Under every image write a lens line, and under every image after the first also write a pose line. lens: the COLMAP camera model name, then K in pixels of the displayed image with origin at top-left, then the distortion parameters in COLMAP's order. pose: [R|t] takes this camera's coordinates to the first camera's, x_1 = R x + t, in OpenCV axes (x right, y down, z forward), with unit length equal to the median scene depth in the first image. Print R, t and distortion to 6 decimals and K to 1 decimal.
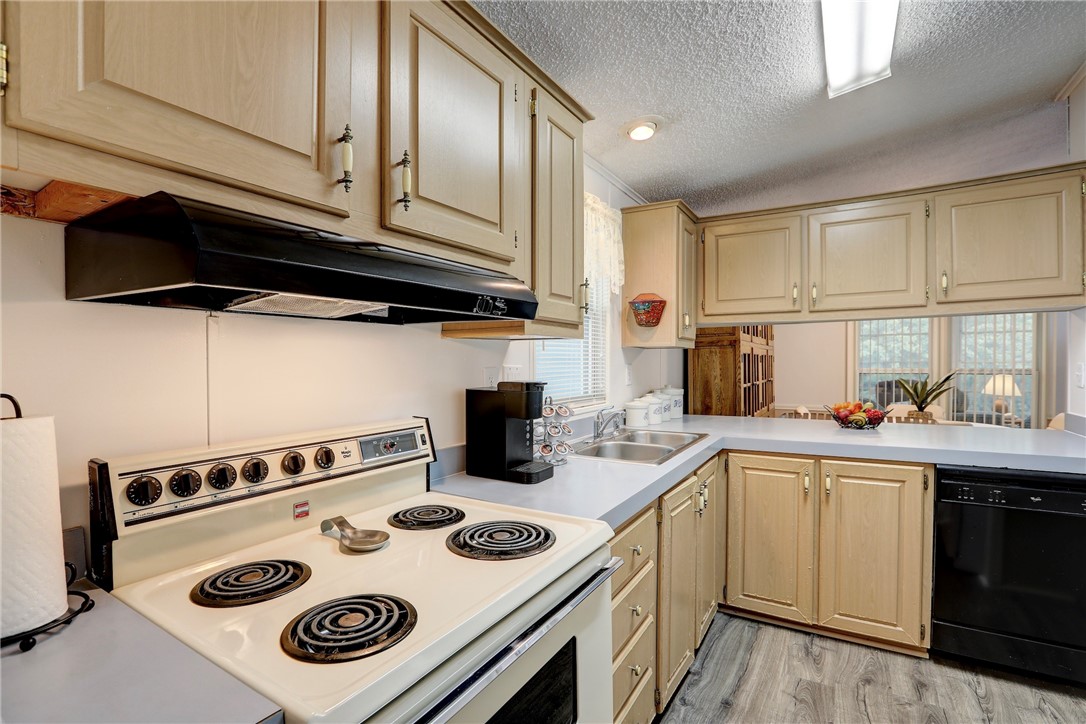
lens RADIAL K [[489.4, 0, 543.0], [0, 489.4, 362.0], [0, 0, 1]] dist [-0.001043, 0.000279]
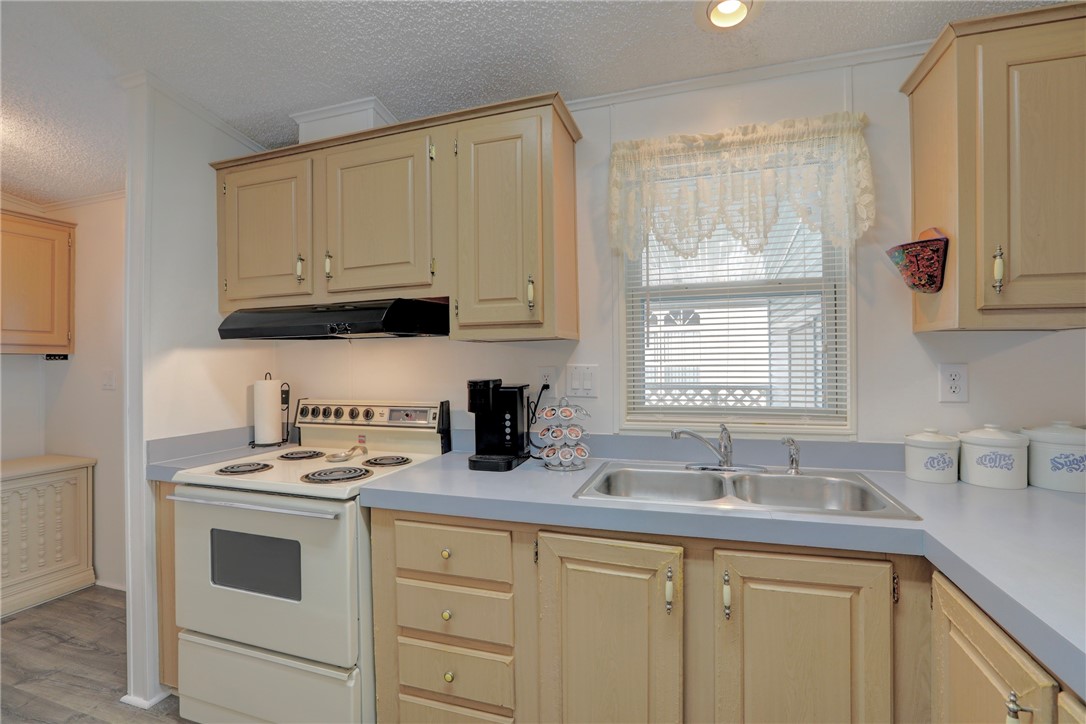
lens RADIAL K [[489.4, 0, 543.0], [0, 489.4, 362.0], [0, 0, 1]] dist [-0.001043, 0.000279]
pose [[0.226455, -0.007099, -0.973996, 1.477294], [0.003976, 0.999972, -0.006364, 0.012716], [0.974013, -0.002431, 0.226477, 1.198334]]
